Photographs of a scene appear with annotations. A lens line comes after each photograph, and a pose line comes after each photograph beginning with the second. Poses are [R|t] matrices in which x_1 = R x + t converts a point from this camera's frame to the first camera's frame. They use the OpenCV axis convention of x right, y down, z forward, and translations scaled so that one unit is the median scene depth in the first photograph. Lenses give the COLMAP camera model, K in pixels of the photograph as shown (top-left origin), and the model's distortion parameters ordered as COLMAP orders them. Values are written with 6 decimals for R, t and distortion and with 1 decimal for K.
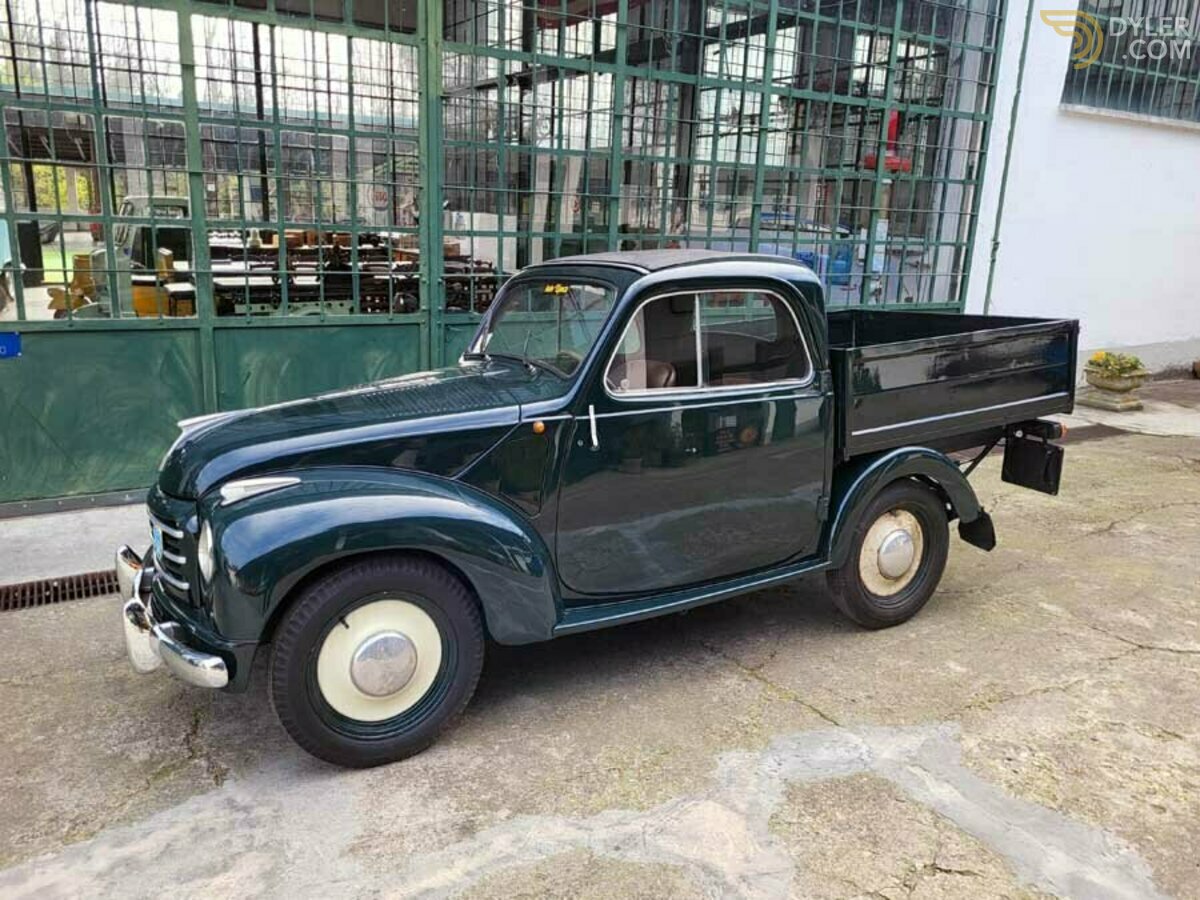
lens RADIAL K [[908.5, 0, 602.7], [0, 908.5, 441.0], [0, 0, 1]] dist [0.050533, -0.040781]
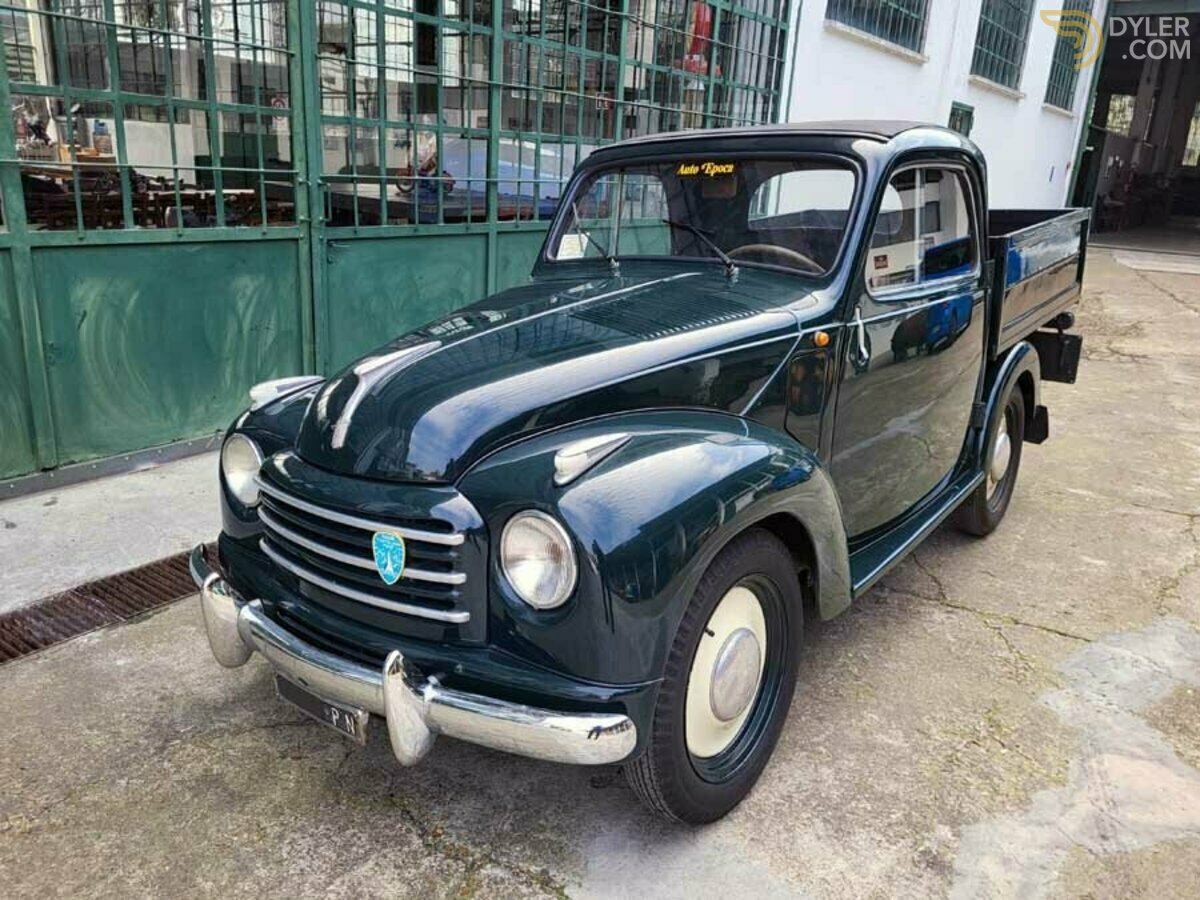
lens RADIAL K [[908.5, 0, 595.5], [0, 908.5, 446.1], [0, 0, 1]] dist [0.050533, -0.040781]
pose [[0.920914, -0.107801, 0.374562, -0.504754], [0.078952, 0.992663, 0.091580, -0.010147], [-0.381686, -0.054765, 0.922668, 0.324226]]
